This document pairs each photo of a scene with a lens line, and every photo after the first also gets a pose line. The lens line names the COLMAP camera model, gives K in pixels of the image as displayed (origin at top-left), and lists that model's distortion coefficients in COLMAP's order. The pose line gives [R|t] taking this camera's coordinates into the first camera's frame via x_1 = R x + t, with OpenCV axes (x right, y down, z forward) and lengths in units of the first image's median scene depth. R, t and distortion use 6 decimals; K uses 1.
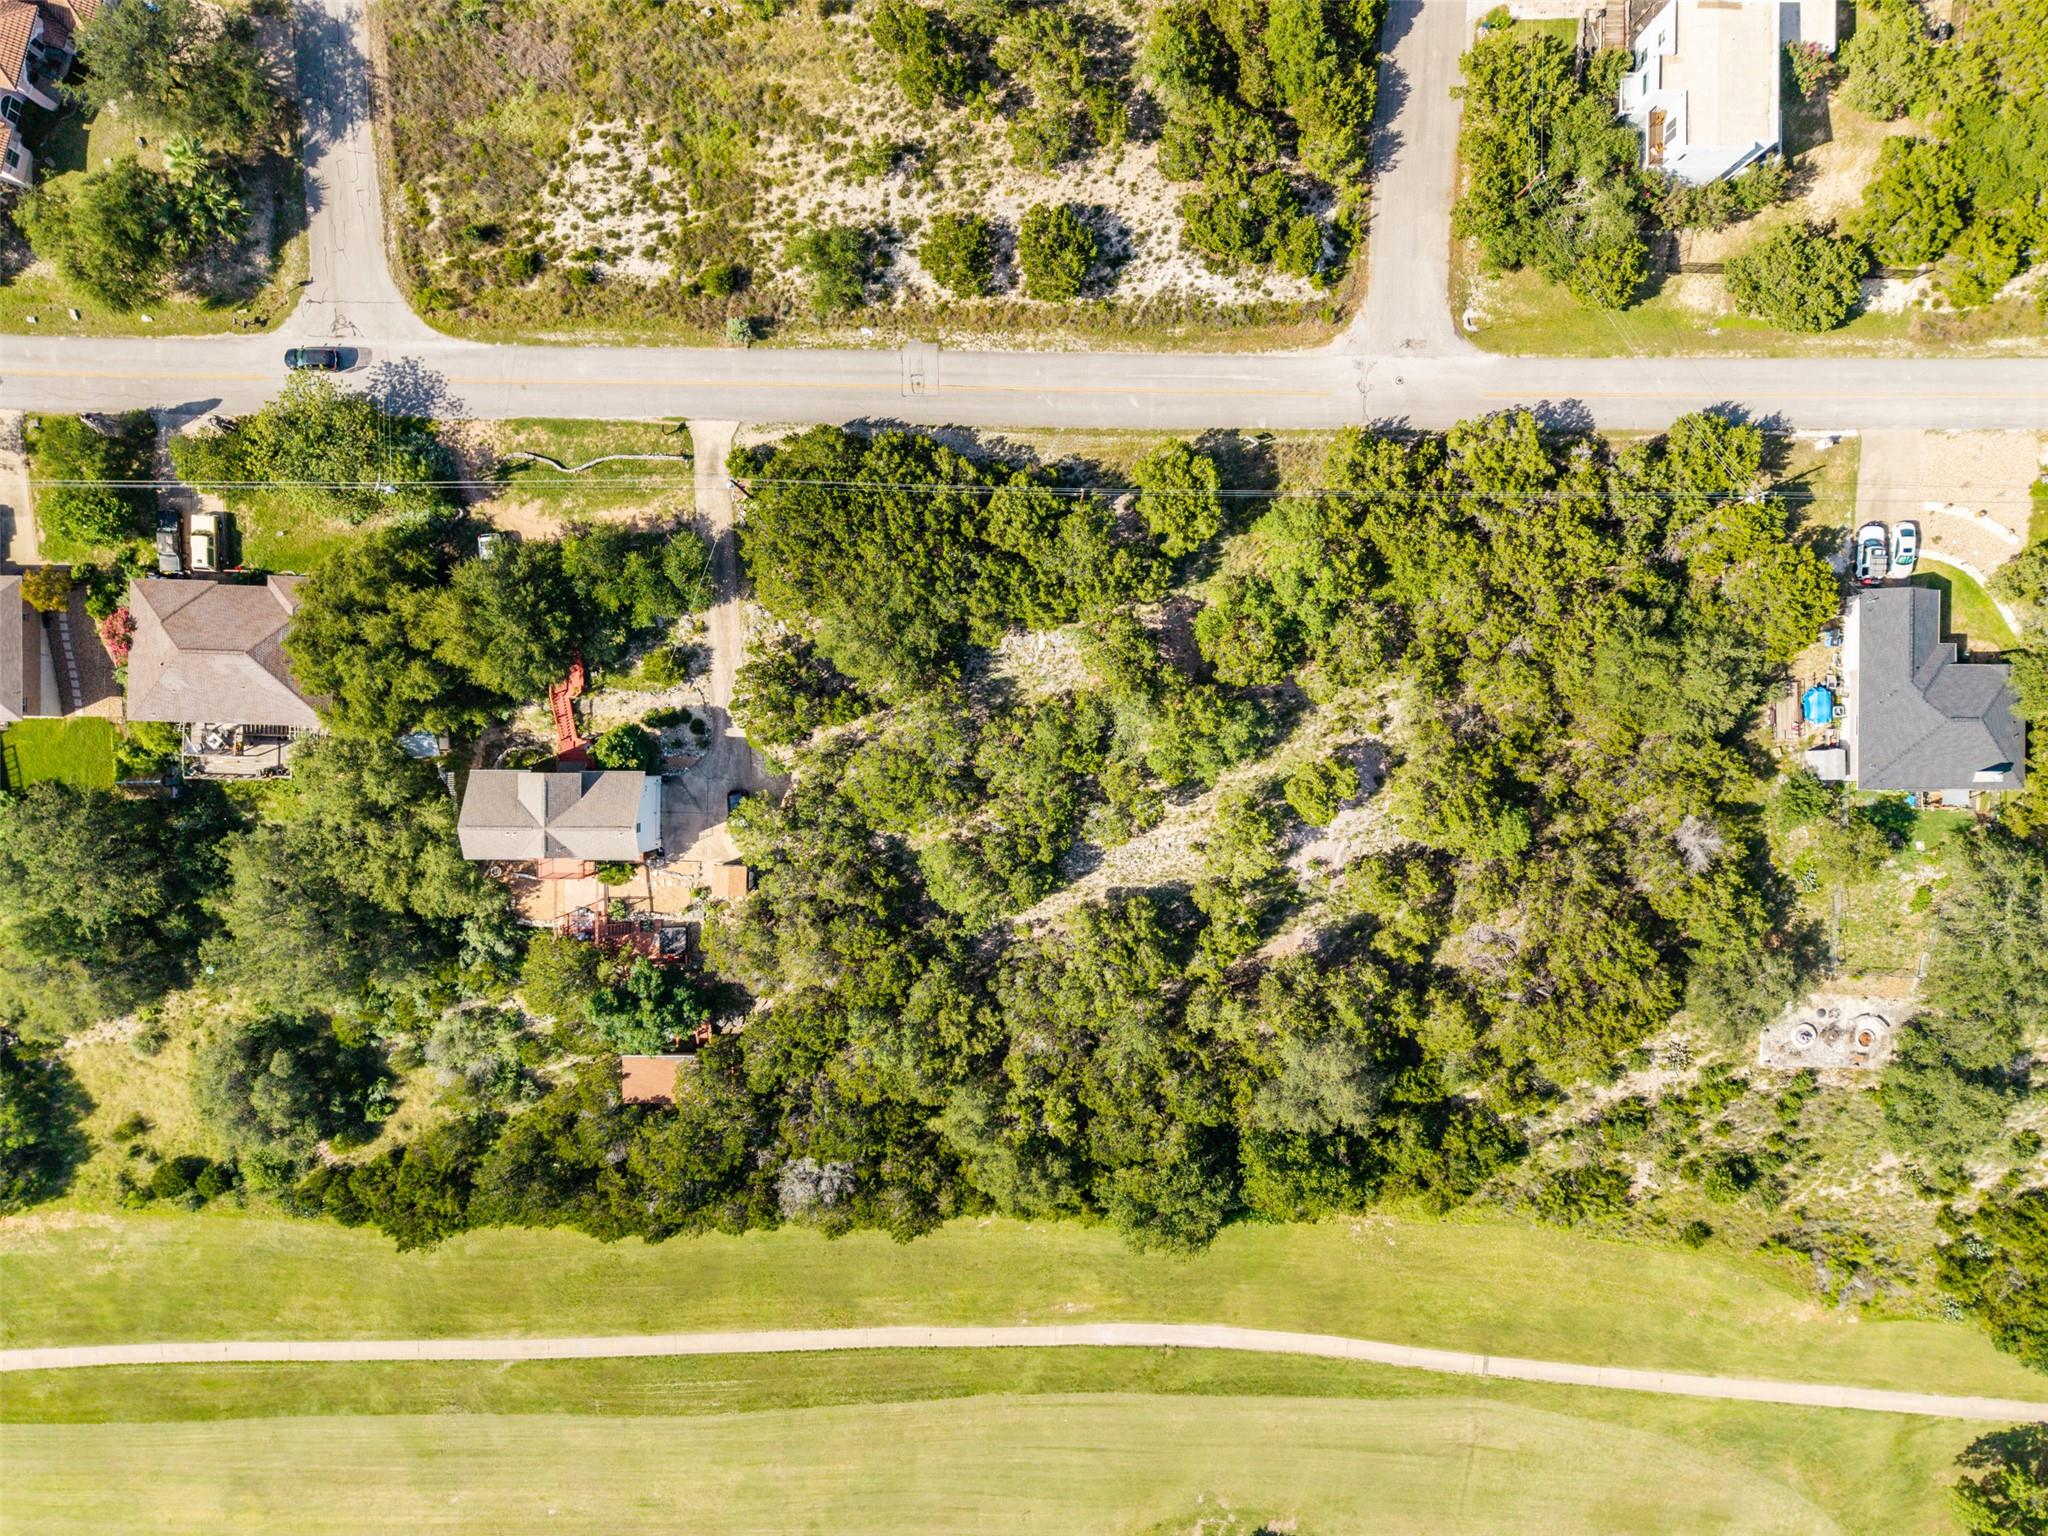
lens RADIAL K [[1373.1, 0, 1017.5], [0, 1373.1, 770.3], [0, 0, 1]] dist [0.016507, -0.015423]
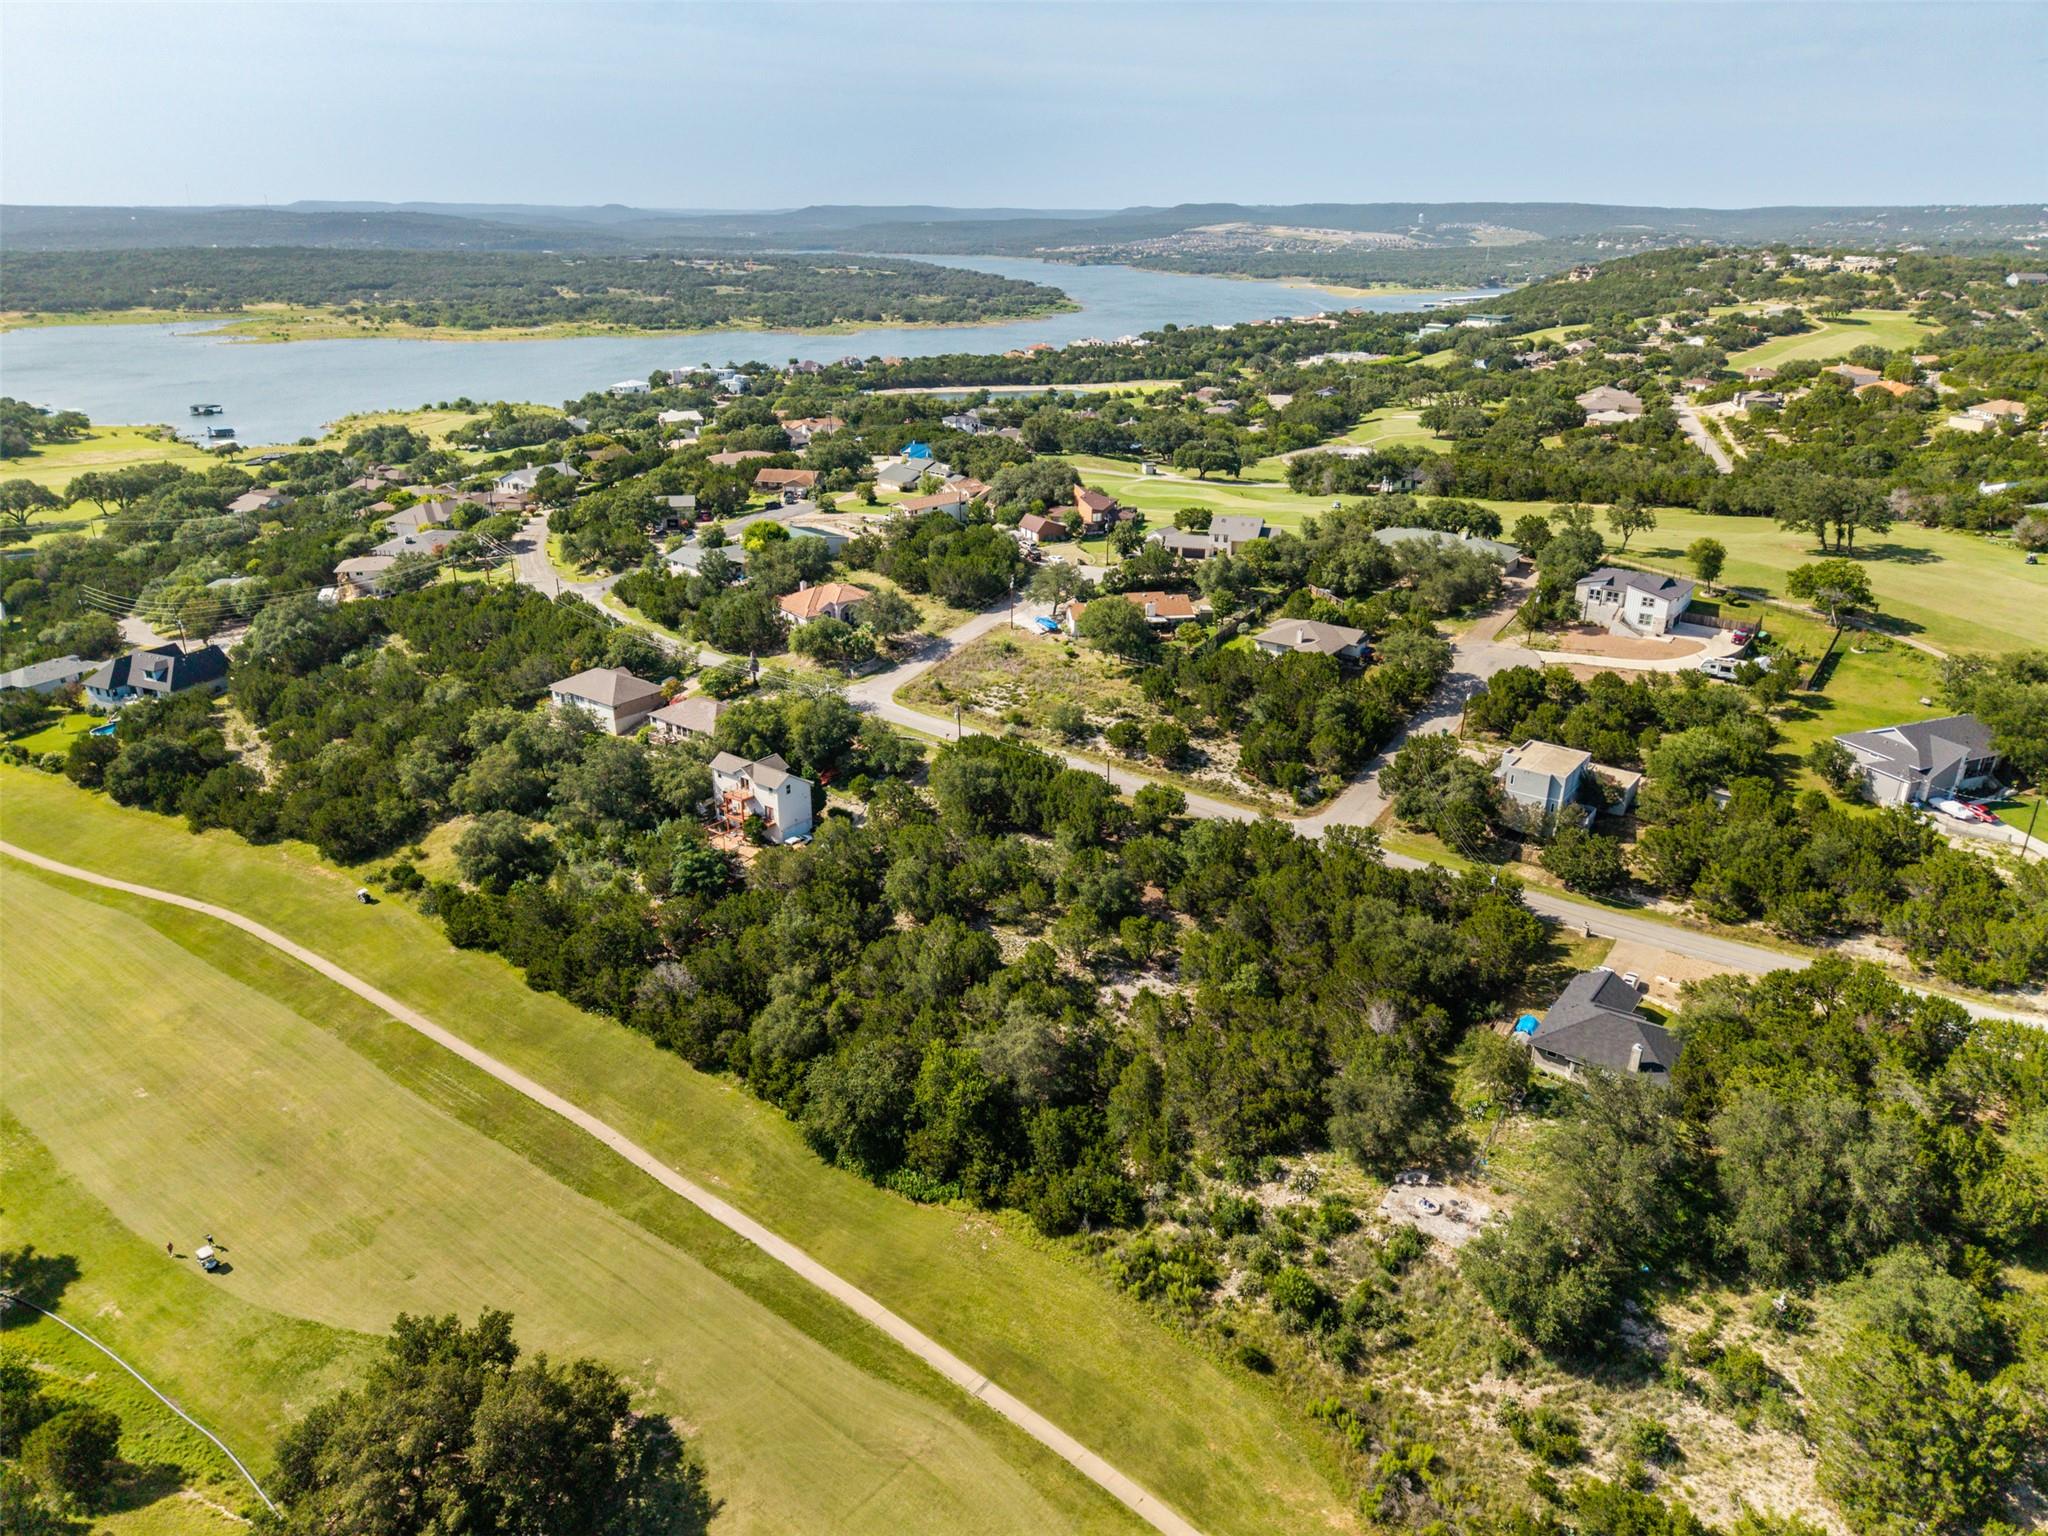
lens RADIAL K [[1368.2, 0, 1019.1], [0, 1368.2, 770.6], [0, 0, 1]] dist [0.027247, -0.026527]
pose [[0.799713, 0.211131, -0.562034, 0.881477], [-0.600362, 0.288917, -0.745716, 1.098512], [0.004937, 0.933783, 0.357805, 0.356700]]
